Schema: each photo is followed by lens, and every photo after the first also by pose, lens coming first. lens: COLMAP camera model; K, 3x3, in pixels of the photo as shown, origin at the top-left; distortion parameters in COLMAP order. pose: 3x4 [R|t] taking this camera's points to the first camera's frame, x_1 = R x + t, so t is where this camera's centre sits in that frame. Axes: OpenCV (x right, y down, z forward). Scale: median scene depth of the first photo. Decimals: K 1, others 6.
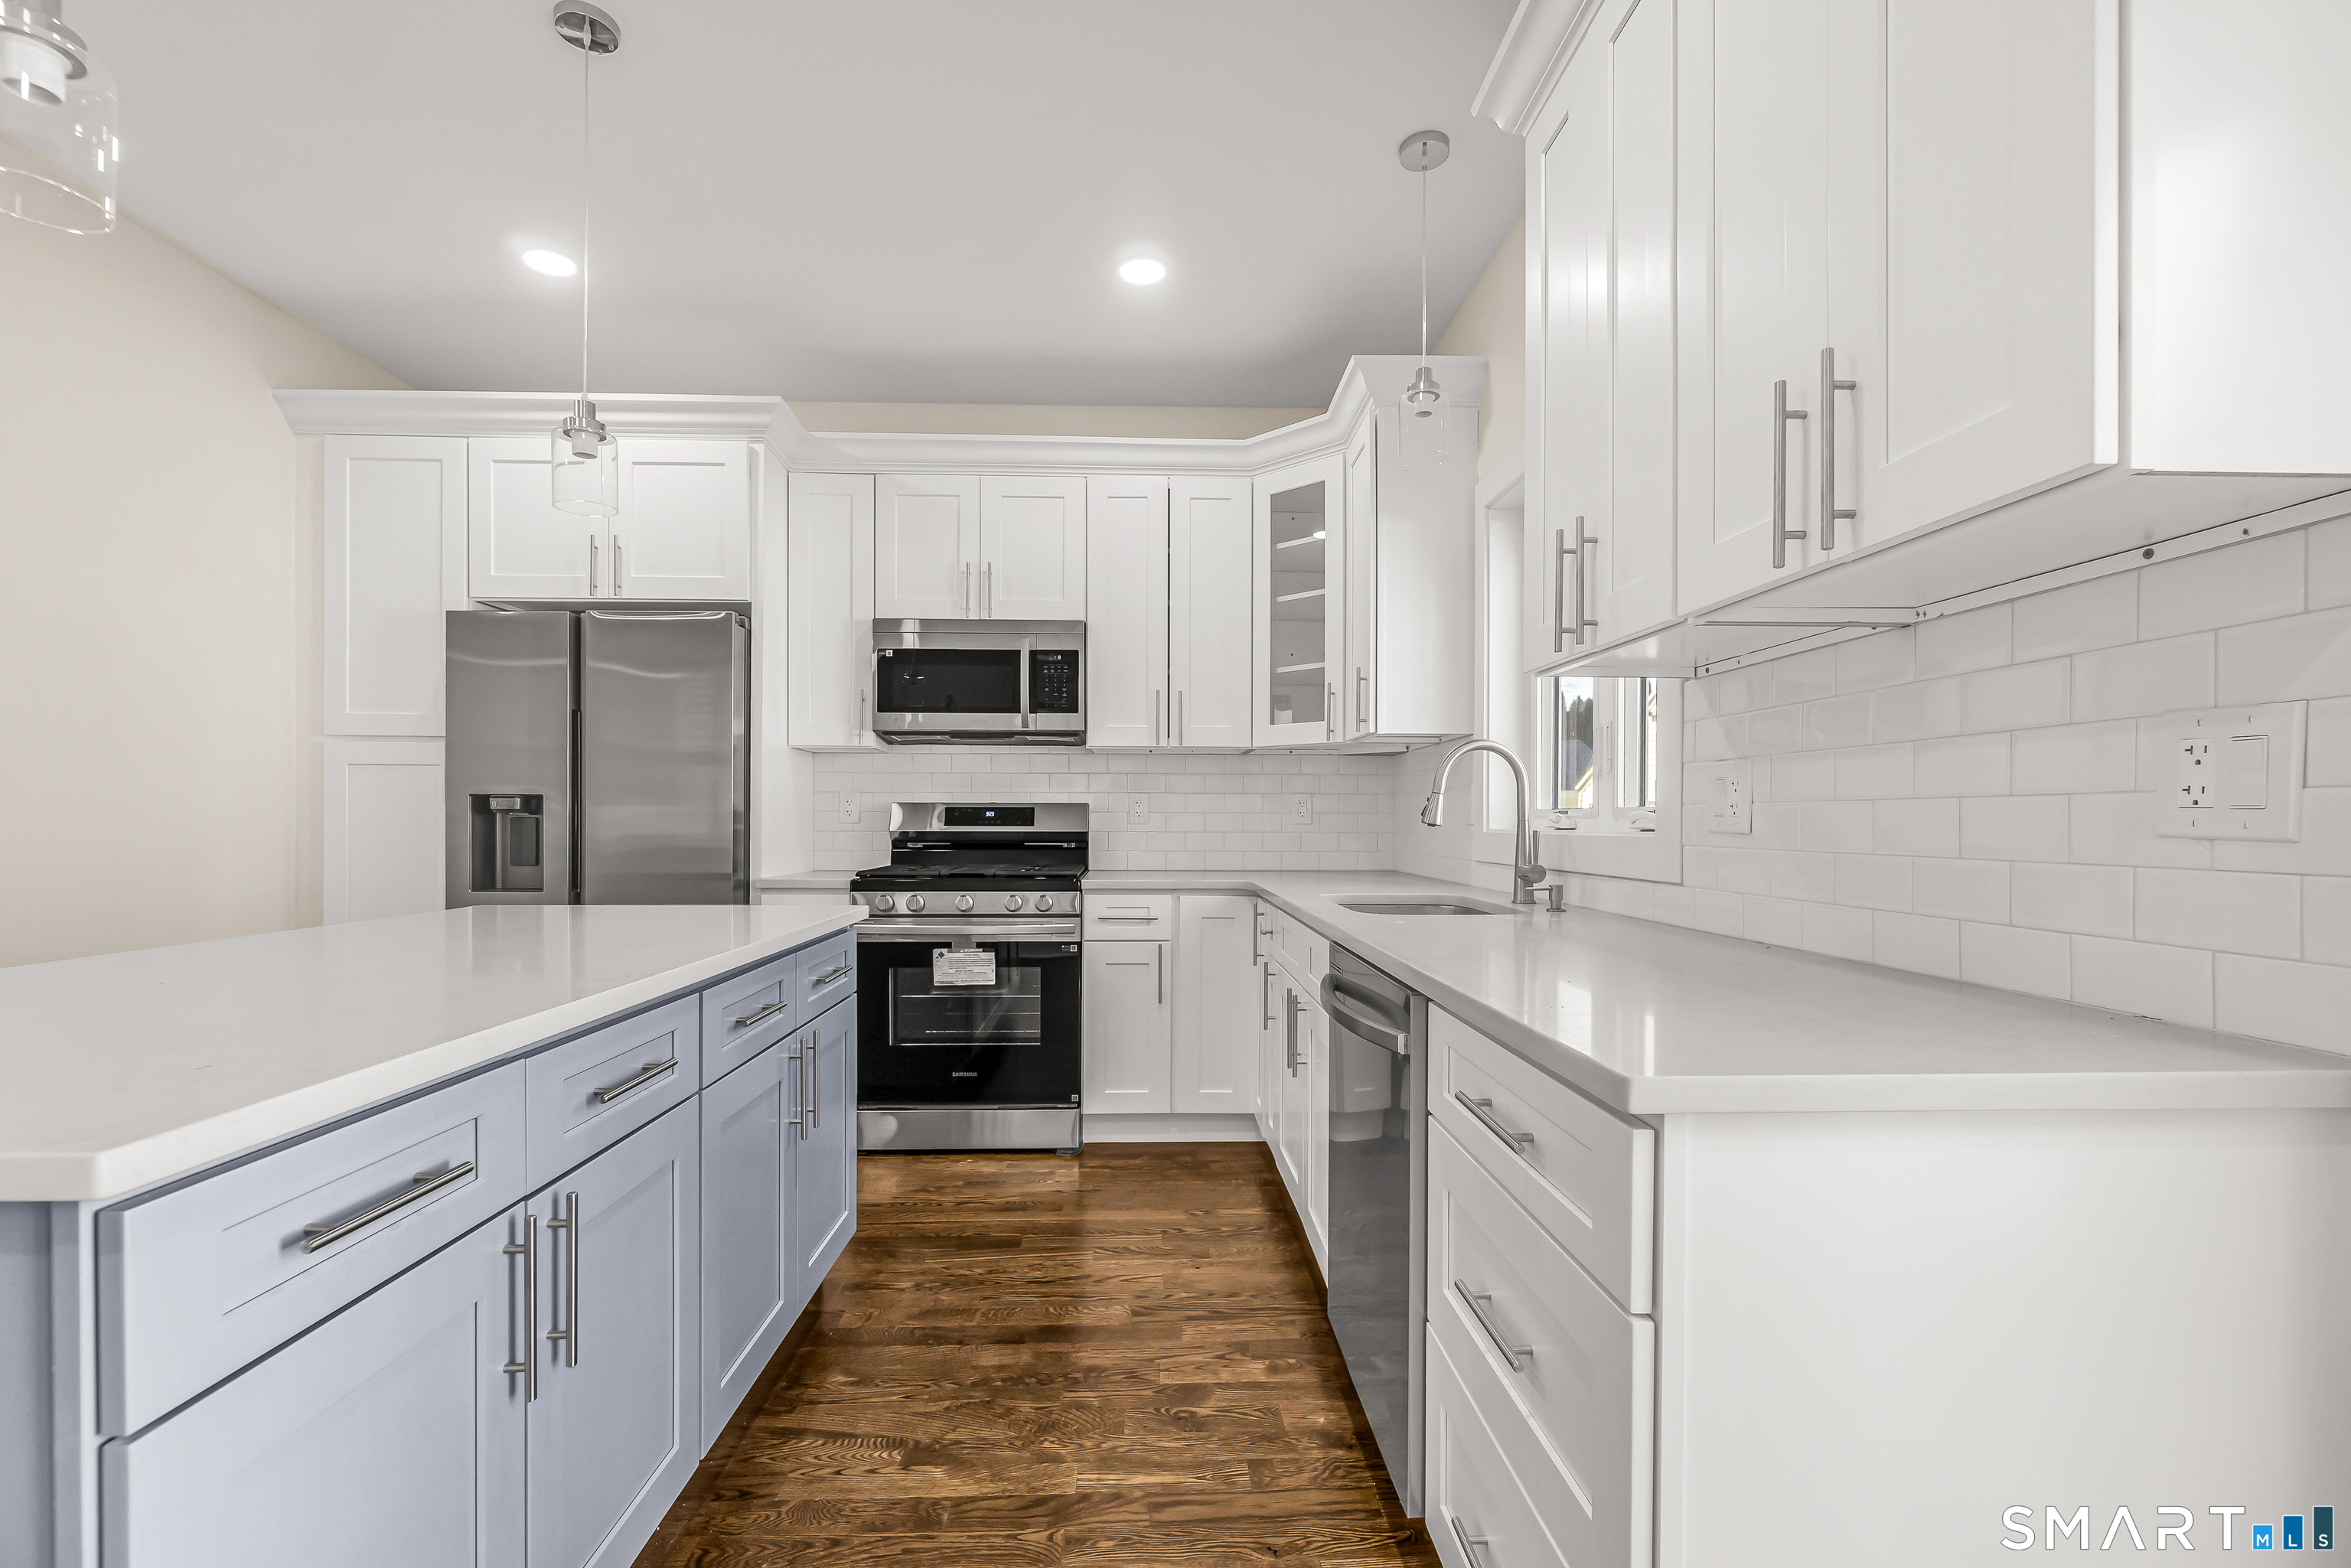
lens RADIAL K [[1019.2, 0, 1176.0], [0, 1019.2, 838.4], [0, 0, 1]] dist [-0.008357, 0.000199]
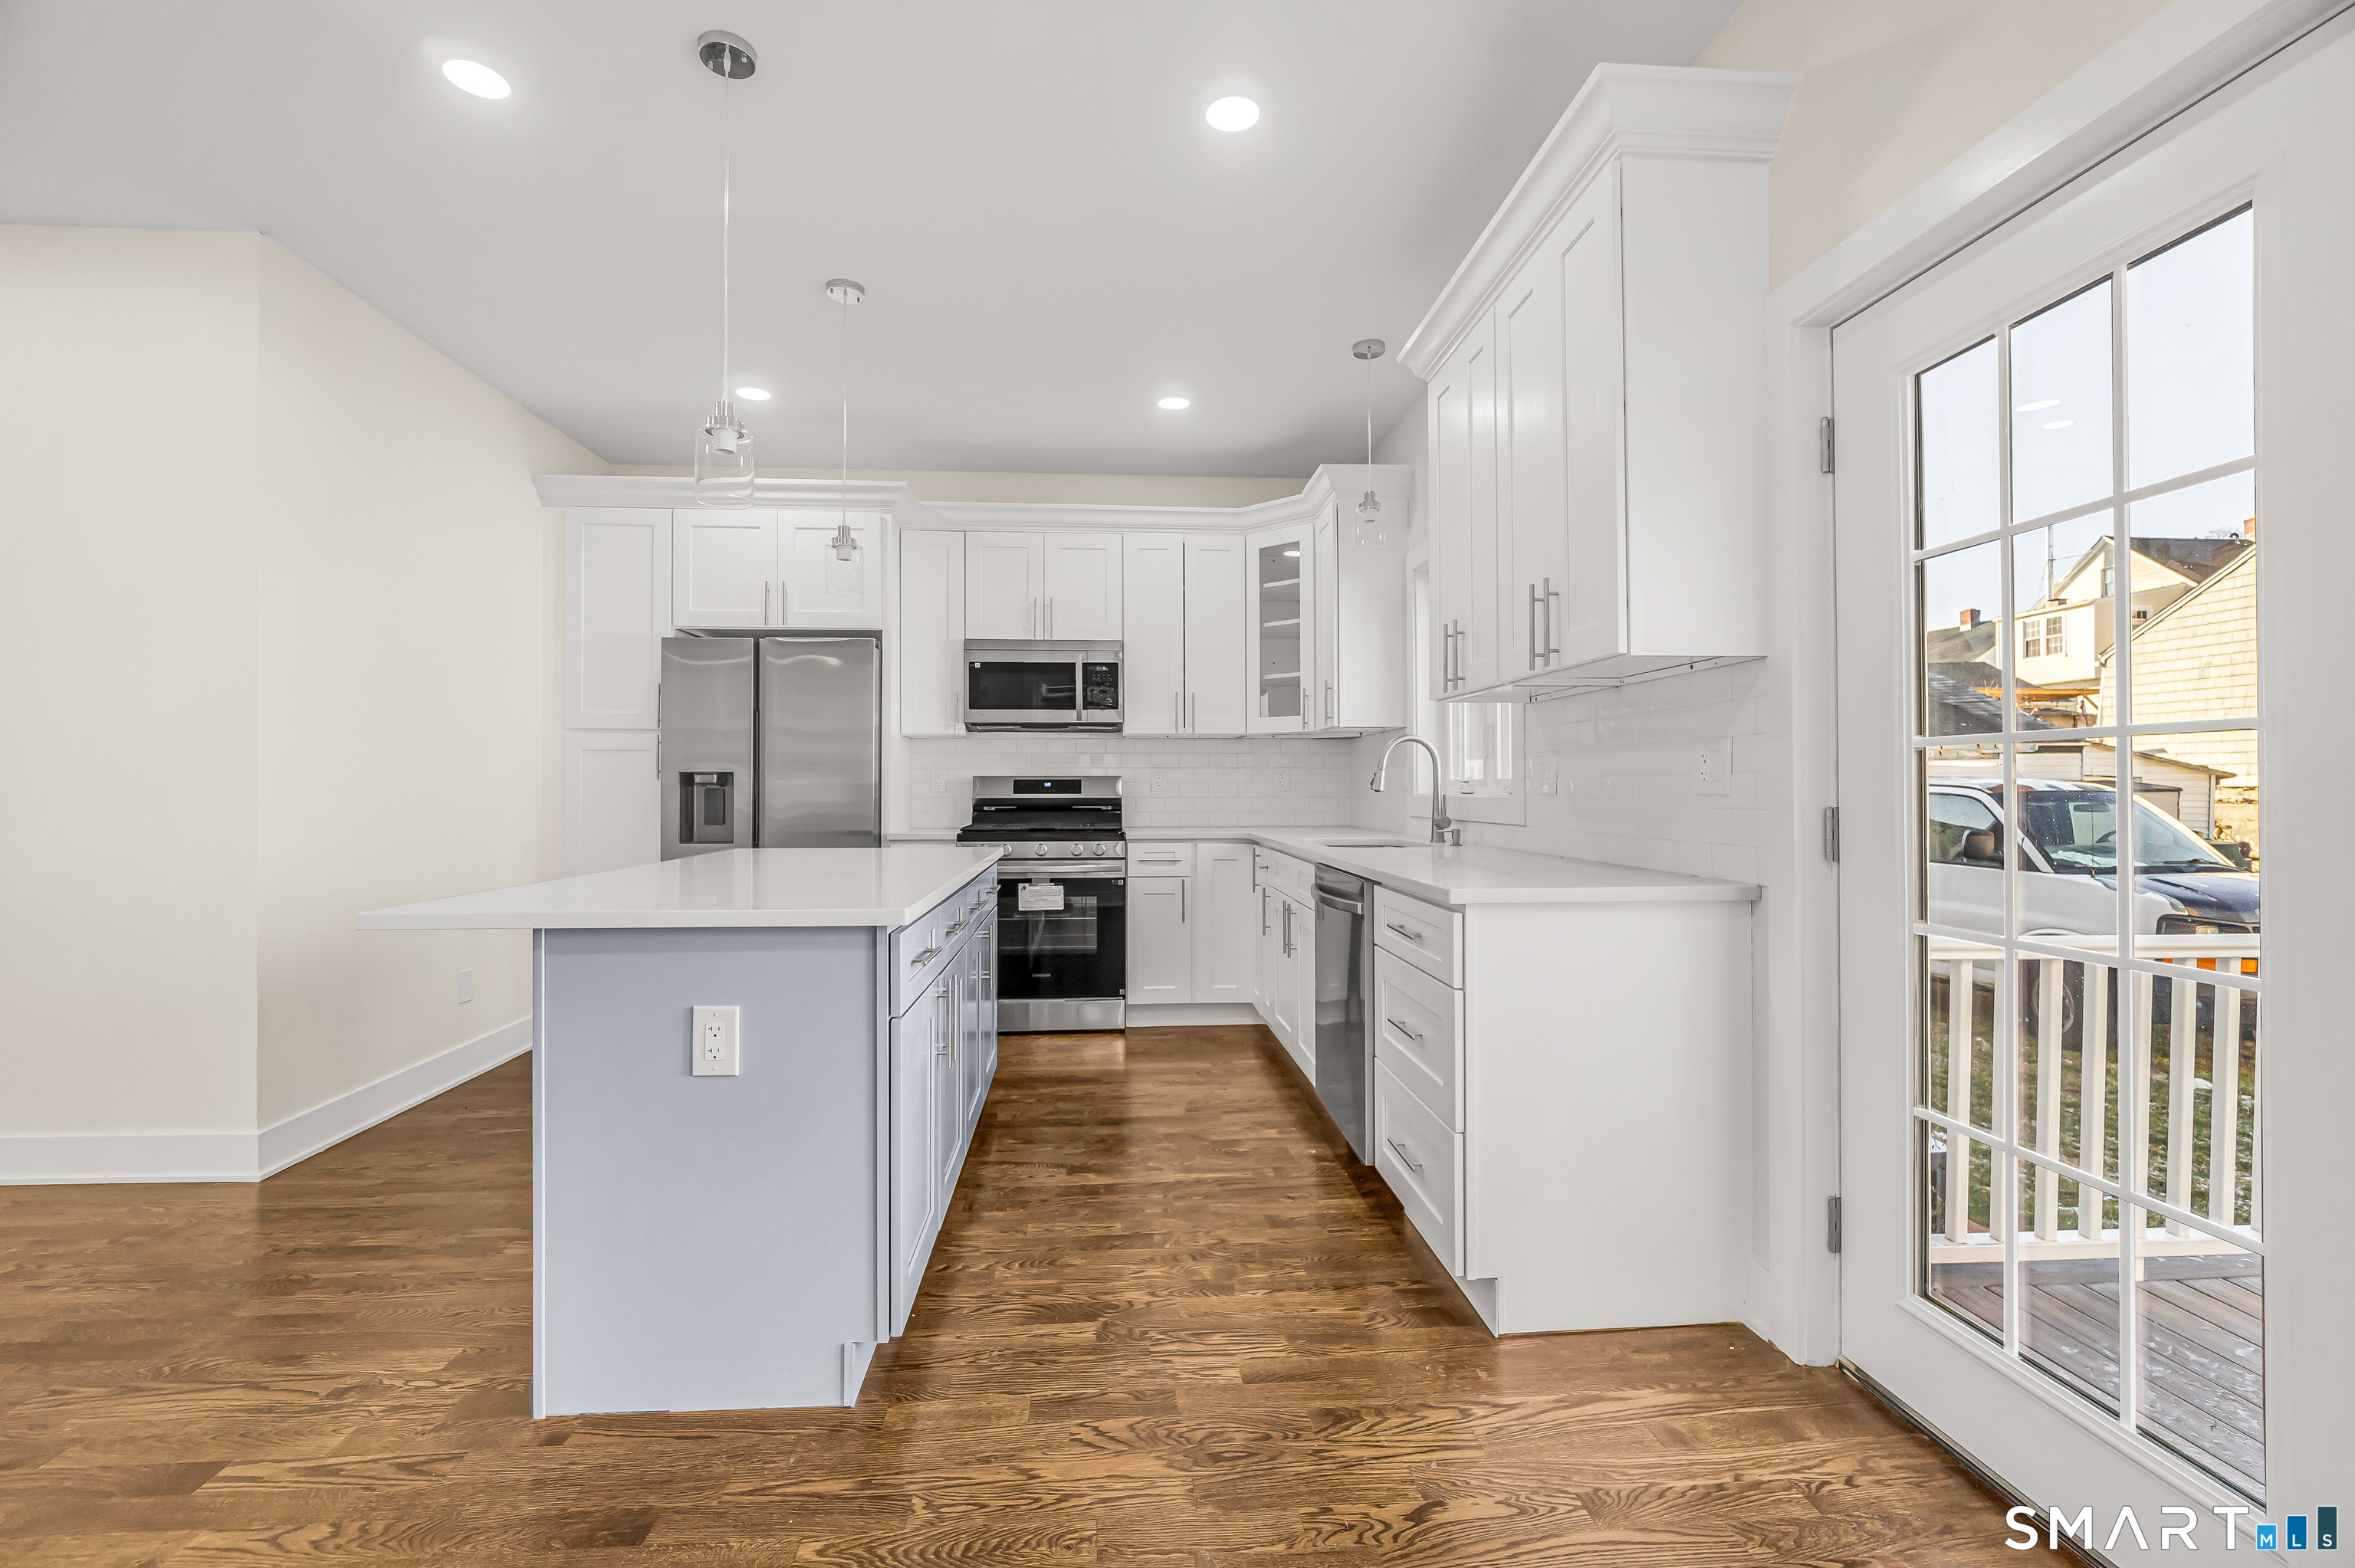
lens RADIAL K [[1020.8, 0, 1175.9], [0, 1020.8, 782.0], [0, 0, 1]] dist [-0.008357, 0.000199]
pose [[0.999035, -0.004060, 0.043743, -0.089110], [0.005115, 0.999698, -0.024021, 0.006295], [-0.043632, 0.024222, 0.998754, -0.390204]]
